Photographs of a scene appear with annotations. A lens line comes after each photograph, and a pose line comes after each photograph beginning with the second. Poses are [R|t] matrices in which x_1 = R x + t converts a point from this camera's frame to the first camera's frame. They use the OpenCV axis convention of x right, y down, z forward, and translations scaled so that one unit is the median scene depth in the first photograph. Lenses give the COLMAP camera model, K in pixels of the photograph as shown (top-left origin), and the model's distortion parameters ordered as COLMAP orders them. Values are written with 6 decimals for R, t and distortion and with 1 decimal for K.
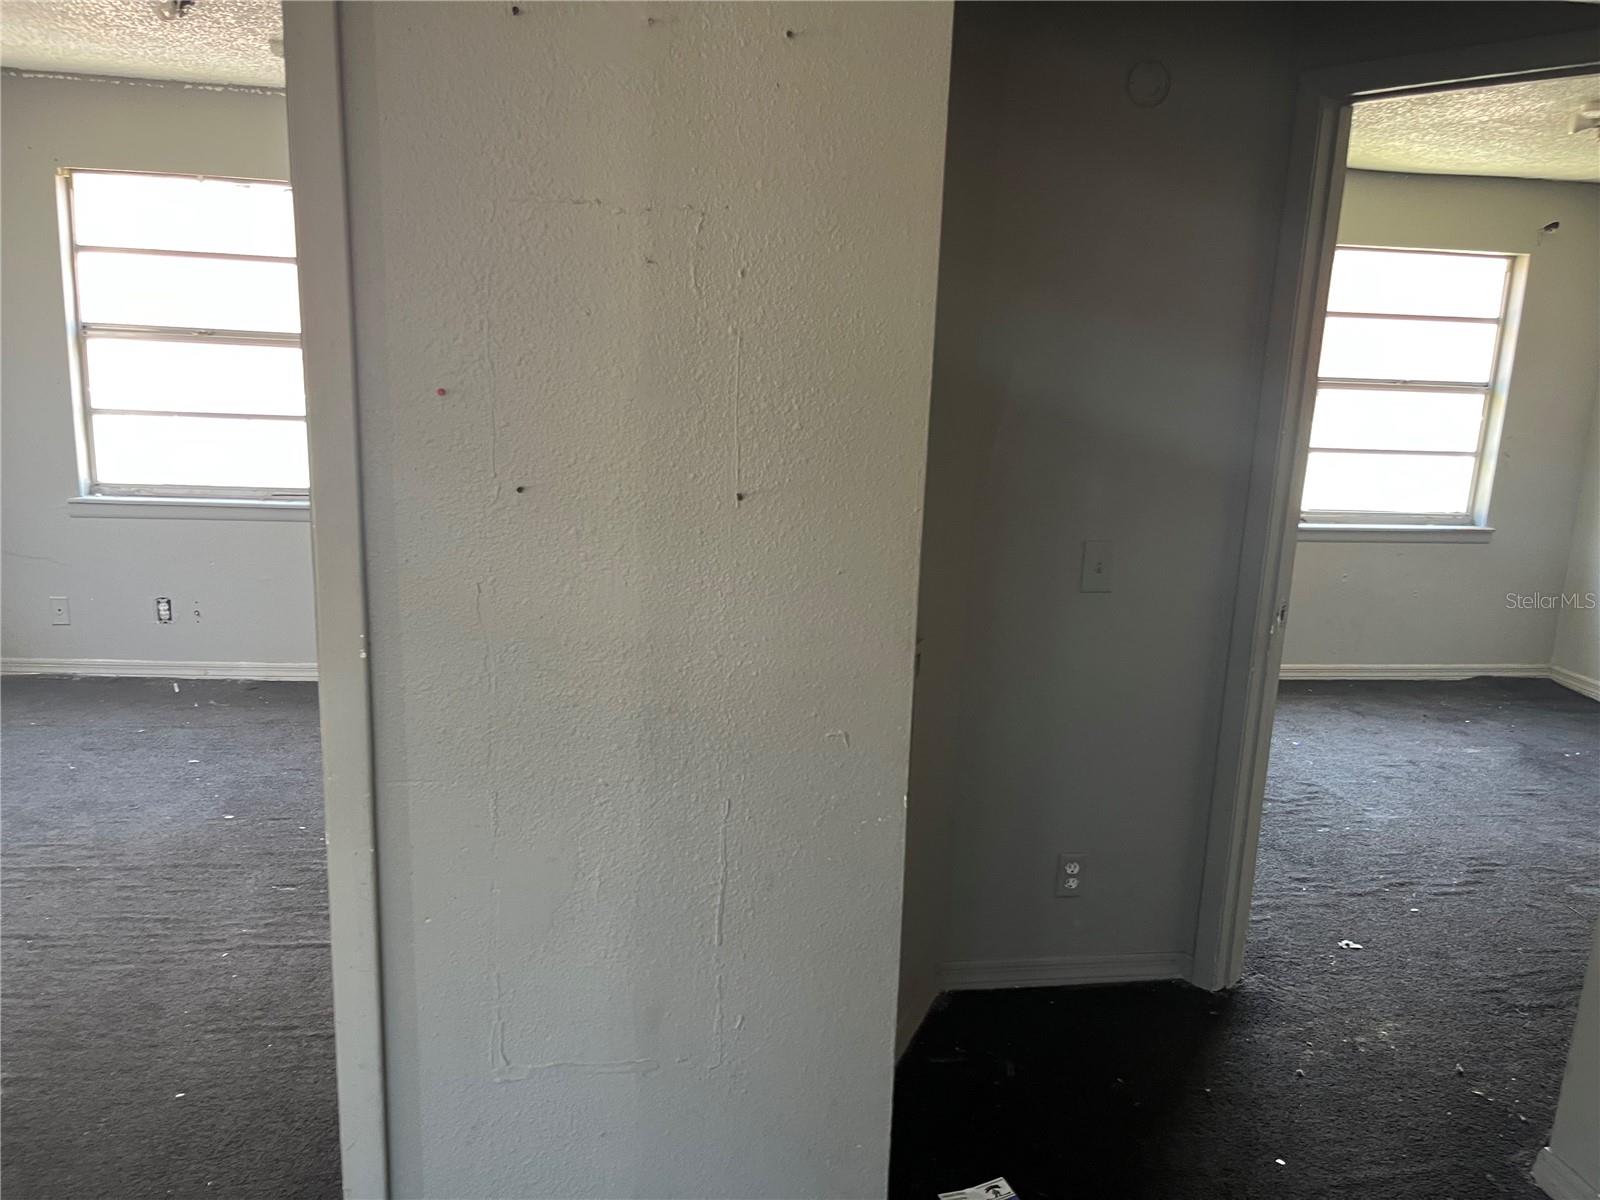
lens RADIAL K [[1194.7, 0, 800.0], [0, 1194.7, 600.0], [0, 0, 1]] dist [0.082375, -0.118589]
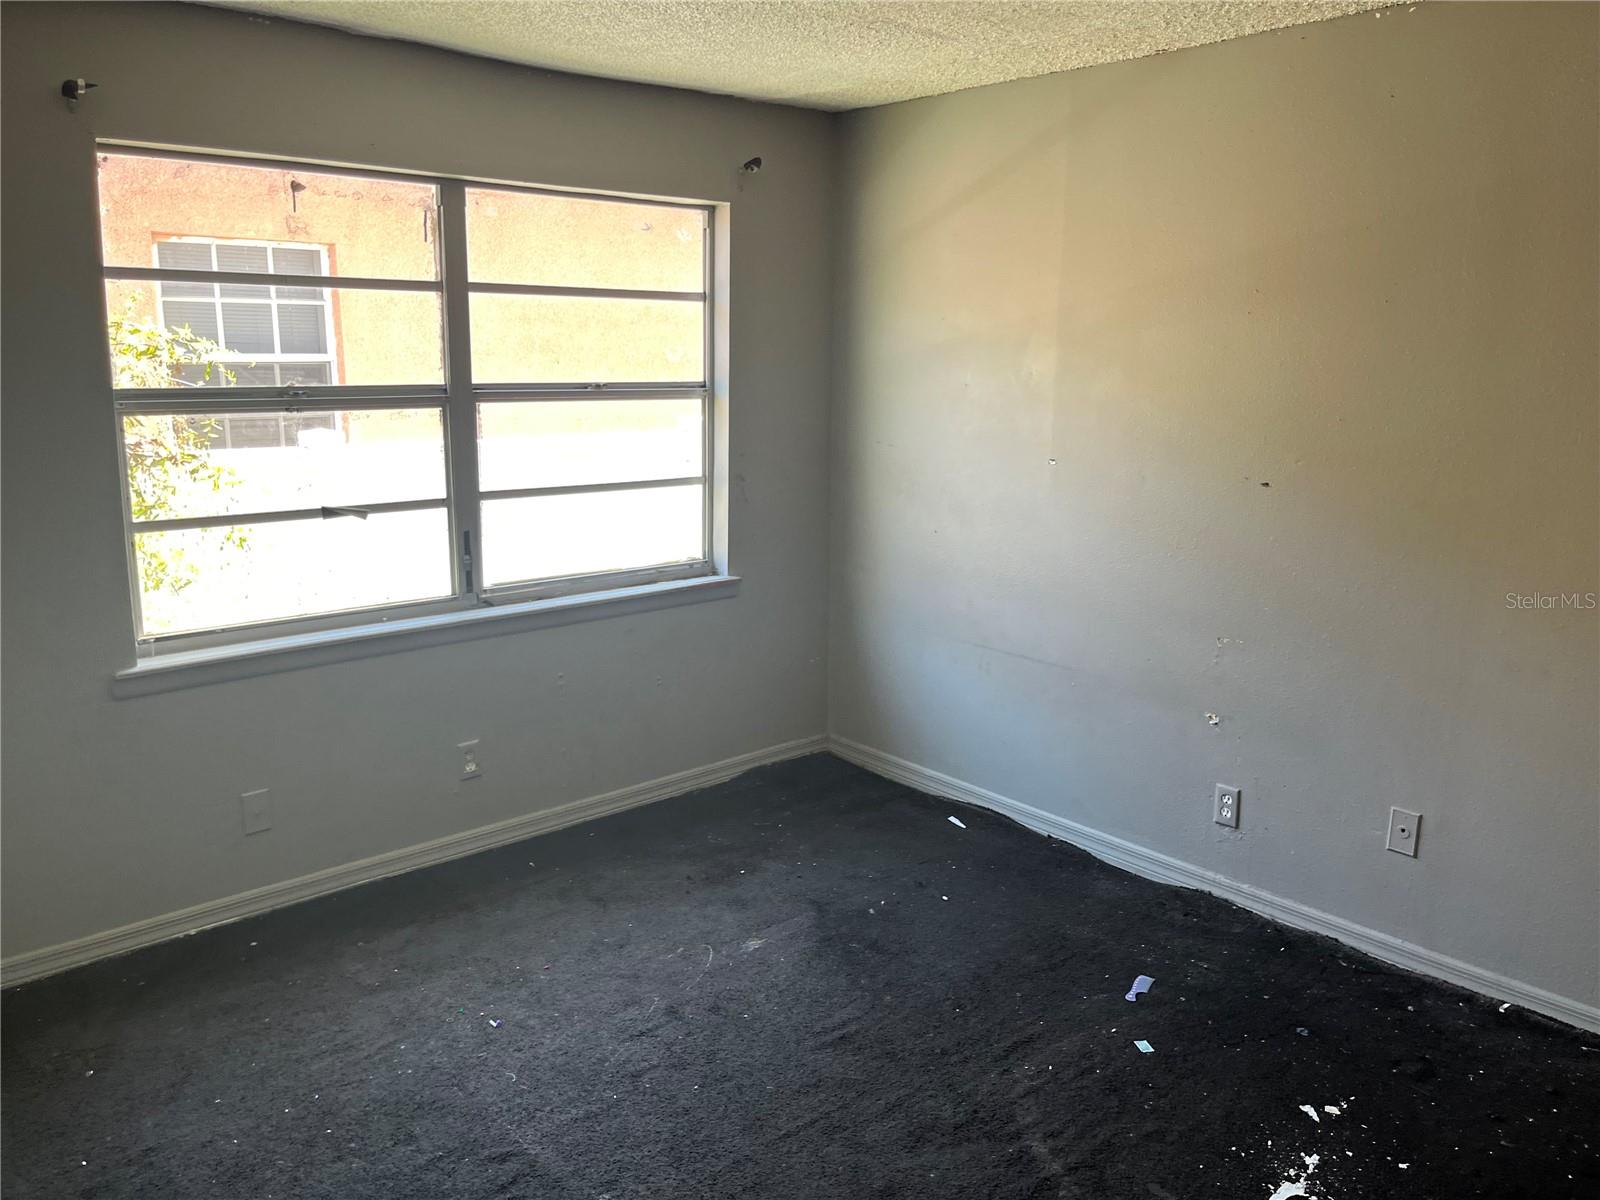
lens RADIAL K [[1194.7, 0, 800.0], [0, 1194.7, 600.0], [0, 0, 1]] dist [0.082375, -0.118589]
pose [[0.841436, -0.144281, 0.520738, 0.295718], [0.137642, 0.989134, 0.051650, -0.104788], [-0.522533, 0.028215, 0.852152, 0.478061]]
